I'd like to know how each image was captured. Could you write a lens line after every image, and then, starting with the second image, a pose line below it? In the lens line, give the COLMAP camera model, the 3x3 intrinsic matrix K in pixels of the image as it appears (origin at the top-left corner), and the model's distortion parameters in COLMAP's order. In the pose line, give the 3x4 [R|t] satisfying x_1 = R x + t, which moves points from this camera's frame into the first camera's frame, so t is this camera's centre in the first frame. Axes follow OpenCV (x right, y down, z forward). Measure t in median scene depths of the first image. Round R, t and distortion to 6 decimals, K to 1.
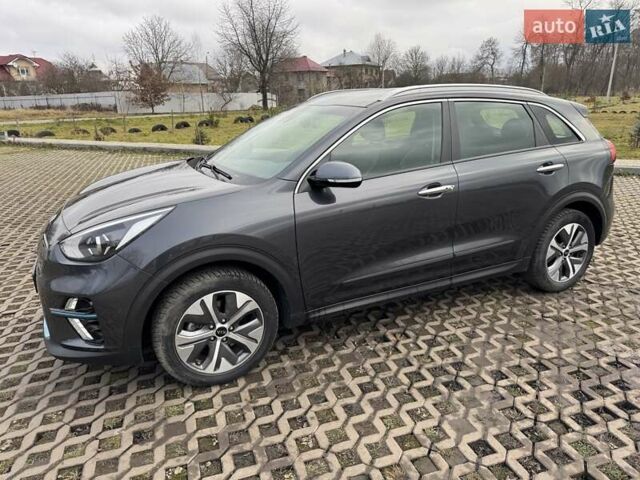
lens RADIAL K [[441.5, 0, 320.0], [0, 441.5, 240.0], [0, 0, 1]] dist [0.078321, -0.105415]
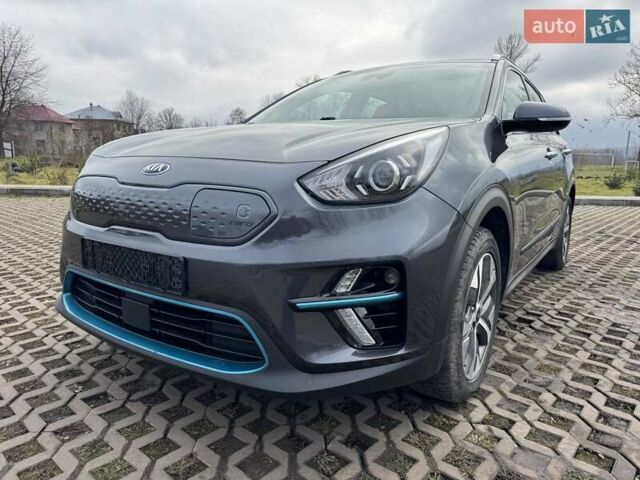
lens RADIAL K [[449.4, 0, 320.0], [0, 449.4, 240.0], [0, 0, 1]] dist [0.003152, -0.001777]
pose [[0.865843, -0.051045, 0.497705, -0.753462], [0.115998, 0.988157, -0.100452, 0.125940], [-0.486683, 0.144709, 0.861510, 0.471026]]
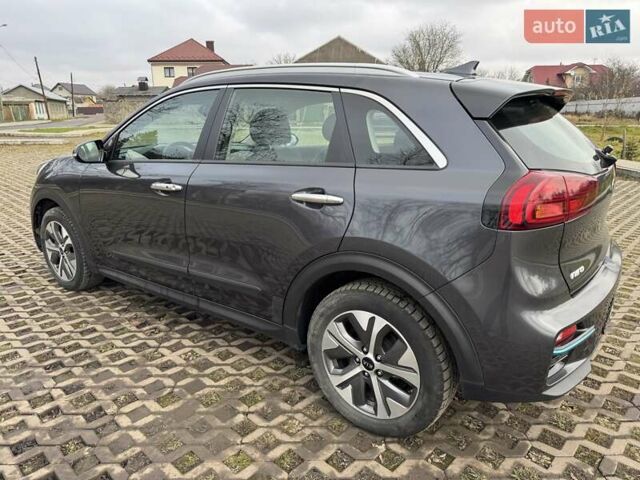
lens RADIAL K [[447.3, 0, 321.1], [0, 447.3, 240.4], [0, 0, 1]] dist [0.034632, -0.041643]
pose [[0.468443, 0.257695, -0.845077, 1.335112], [-0.272165, 0.952091, 0.139461, -0.247422], [0.840528, 0.164671, 0.516136, 0.907507]]
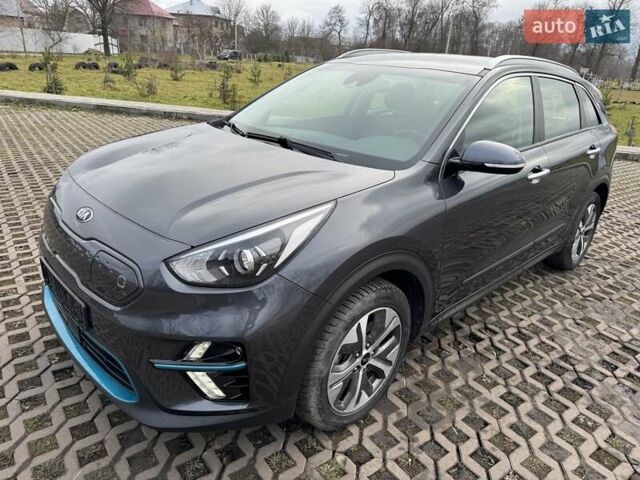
lens RADIAL K [[447.3, 0, 321.1], [0, 447.3, 240.4], [0, 0, 1]] dist [0.034632, -0.041643]
pose [[0.946278, -0.037834, 0.321134, -0.519721], [0.011836, 0.996519, 0.082527, -0.065144], [-0.323138, -0.074293, 0.943431, 0.283594]]
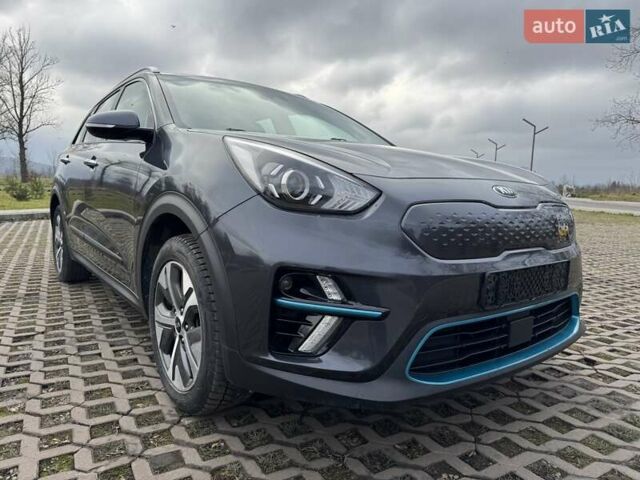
lens RADIAL K [[450.2, 0, 324.4], [0, 450.2, 240.8], [0, 0, 1]] dist [0.001988, -0.002652]
pose [[-0.211354, -0.095078, 0.972774, -1.194343], [0.260887, 0.953661, 0.149893, -0.137196], [-0.941949, 0.285465, -0.176755, 1.434320]]
